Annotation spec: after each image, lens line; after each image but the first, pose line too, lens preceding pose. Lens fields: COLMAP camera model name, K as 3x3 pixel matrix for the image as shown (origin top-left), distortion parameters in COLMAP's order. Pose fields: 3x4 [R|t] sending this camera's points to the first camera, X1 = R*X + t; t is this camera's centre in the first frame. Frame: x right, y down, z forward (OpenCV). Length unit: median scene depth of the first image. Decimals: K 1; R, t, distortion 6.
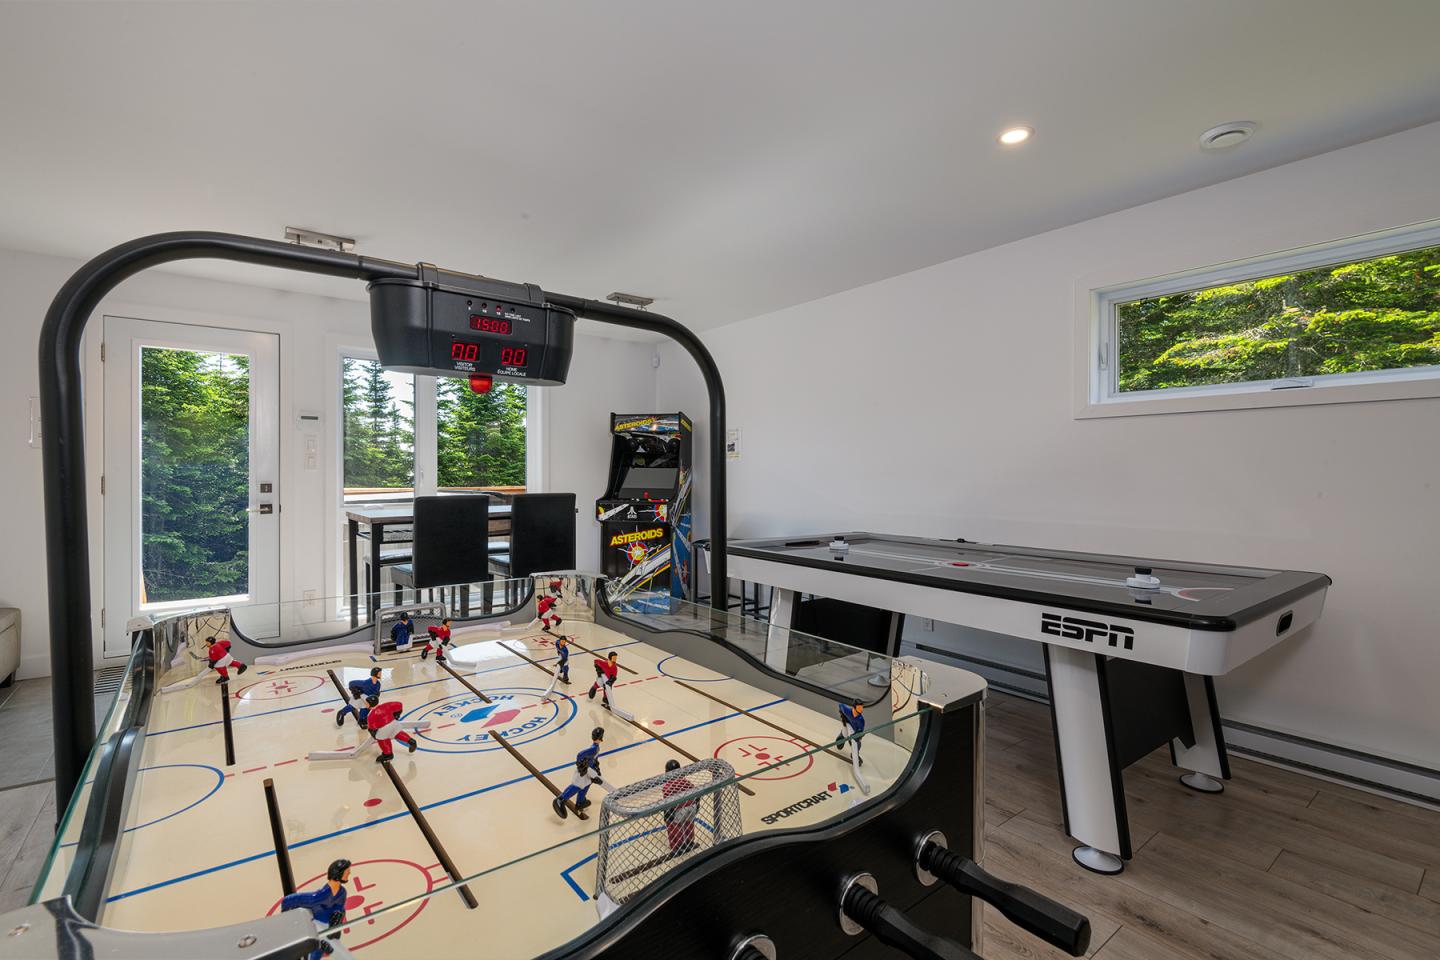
lens RADIAL K [[646.0, 0, 721.4], [0, 646.0, 478.9], [0, 0, 1]] dist [0.003679, -0.003347]
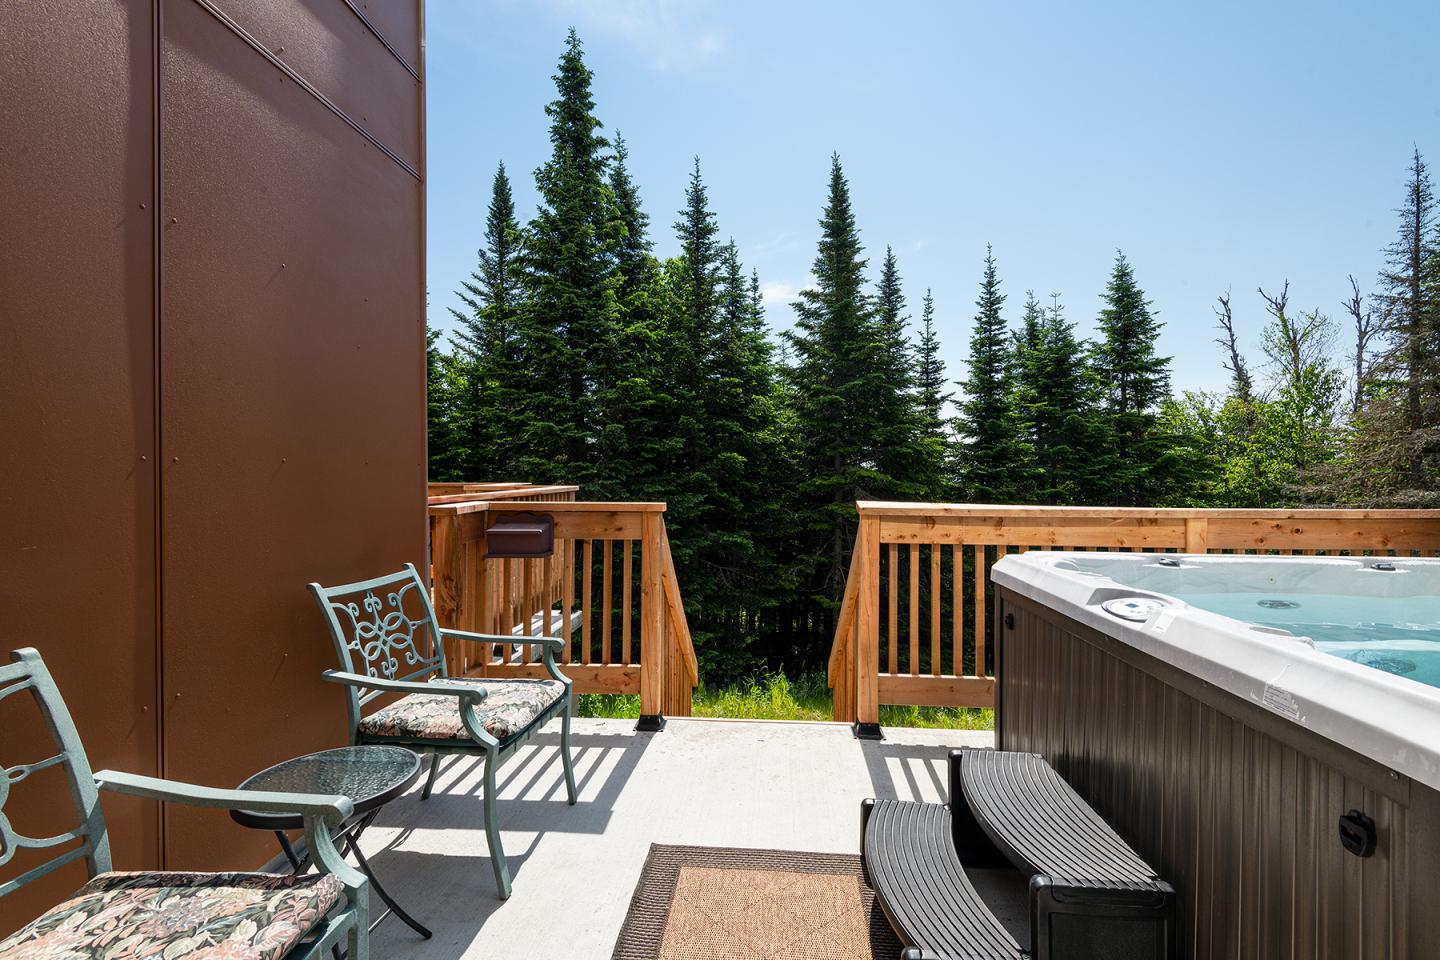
lens RADIAL K [[646.0, 0, 719.3], [0, 646.0, 473.8], [0, 0, 1]] dist [0.003679, -0.003347]
pose [[0.723723, 0.005480, -0.690069, -0.141836], [-0.005039, 0.999984, 0.002655, -0.003012], [0.690073, 0.001556, 0.723738, 0.186835]]
